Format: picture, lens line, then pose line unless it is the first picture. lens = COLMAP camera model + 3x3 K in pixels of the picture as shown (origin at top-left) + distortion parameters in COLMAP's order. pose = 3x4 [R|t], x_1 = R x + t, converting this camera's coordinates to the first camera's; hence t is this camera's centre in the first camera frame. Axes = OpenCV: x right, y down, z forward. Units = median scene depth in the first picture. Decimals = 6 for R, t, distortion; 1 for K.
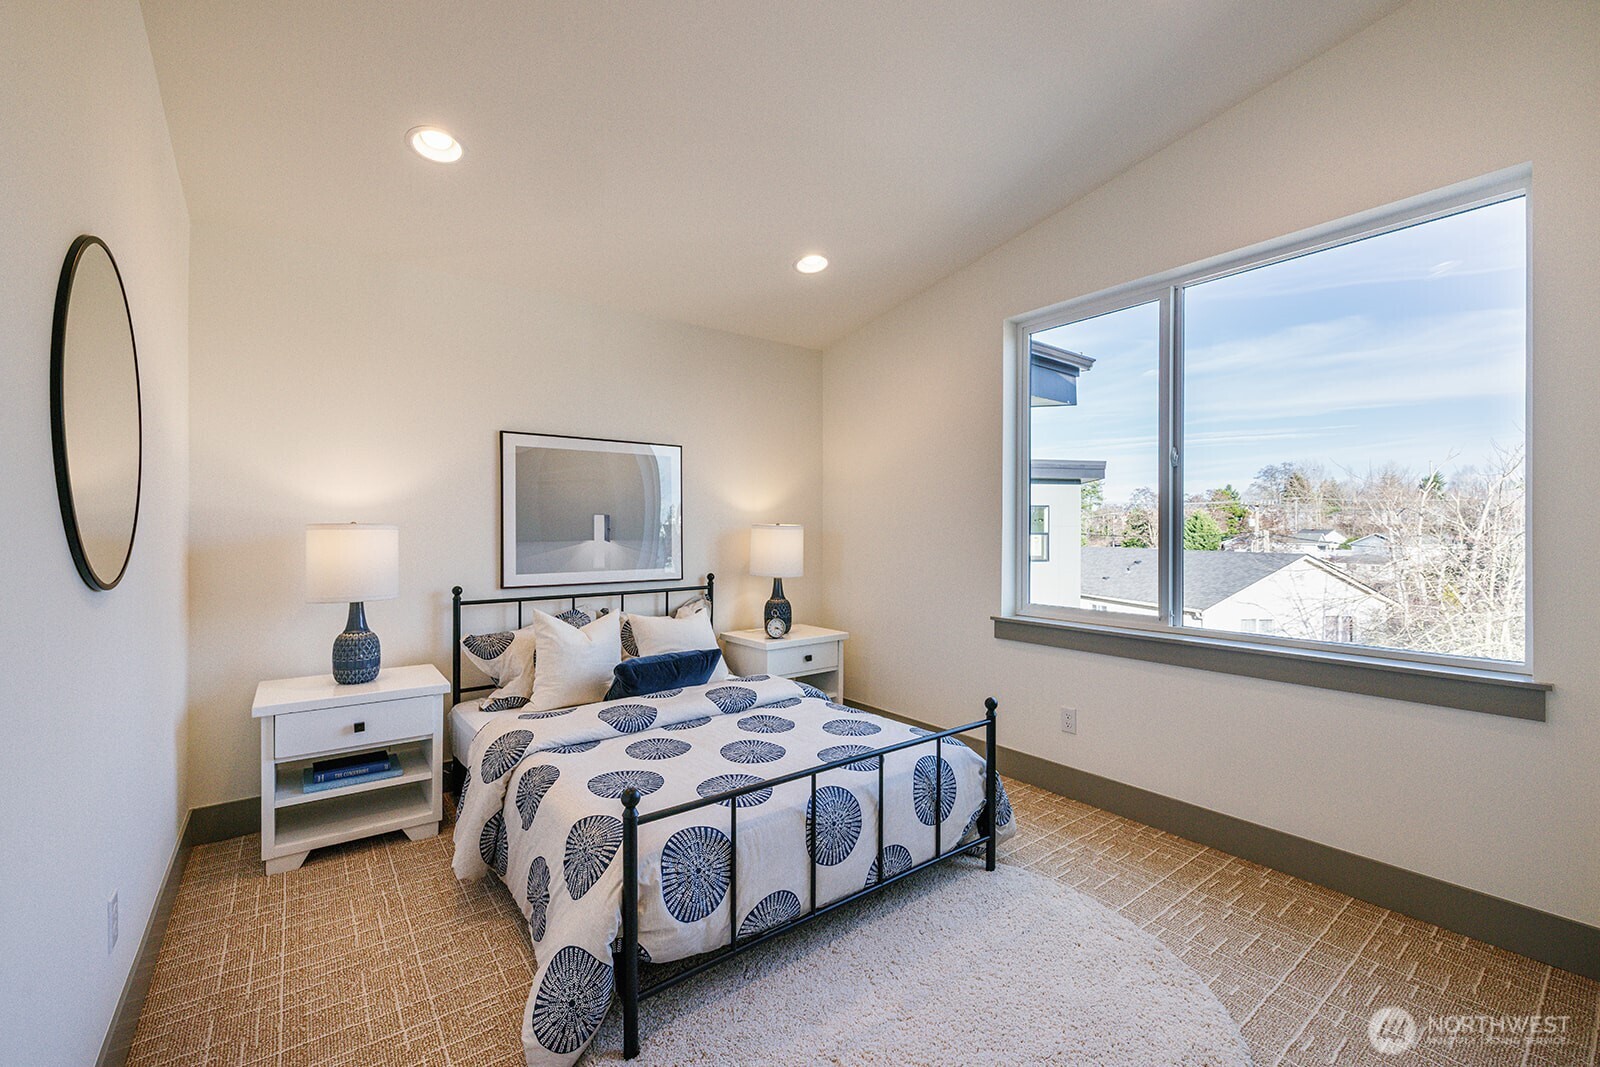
lens RADIAL K [[698.9, 0, 812.4], [0, 698.9, 499.9], [0, 0, 1]] dist [-0.000010, 0.000091]
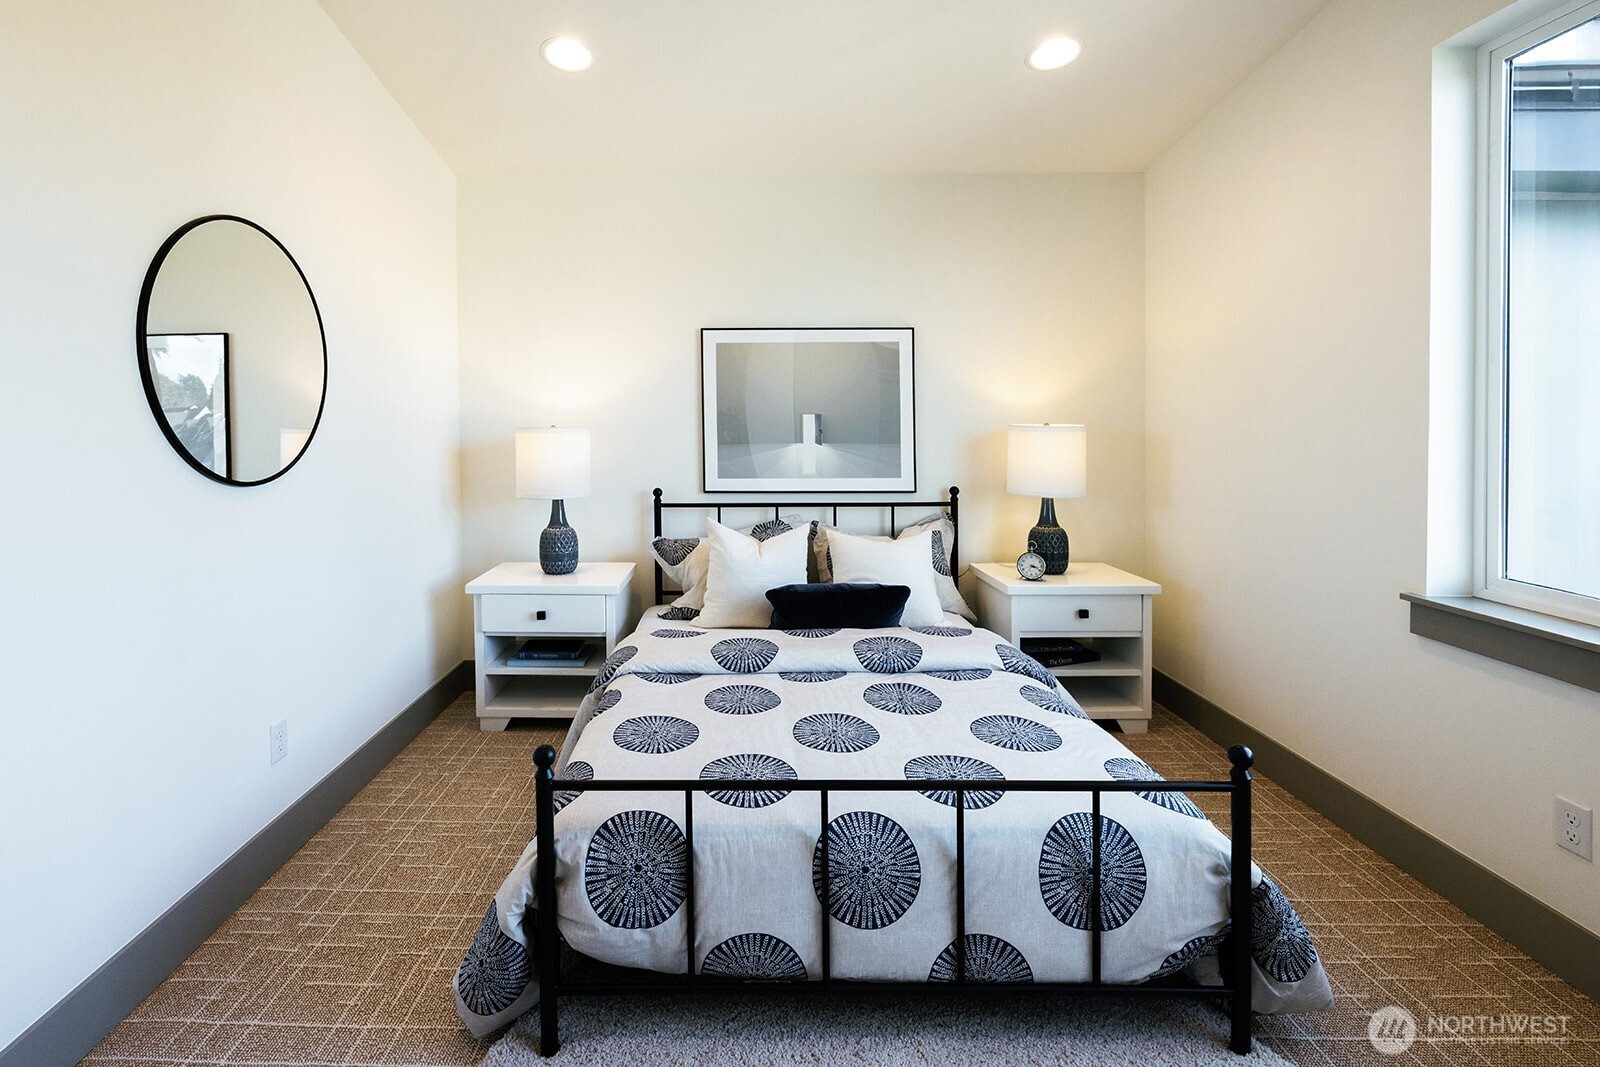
lens RADIAL K [[770.2, 0, 696.0], [0, 770.2, 417.1], [0, 0, 1]] dist [0.001313, 0.000640]
pose [[0.769909, -0.005075, -0.638134, 0.273006], [0.027821, 0.999285, 0.025620, -0.004590], [0.637547, -0.037479, 0.769499, 0.228325]]
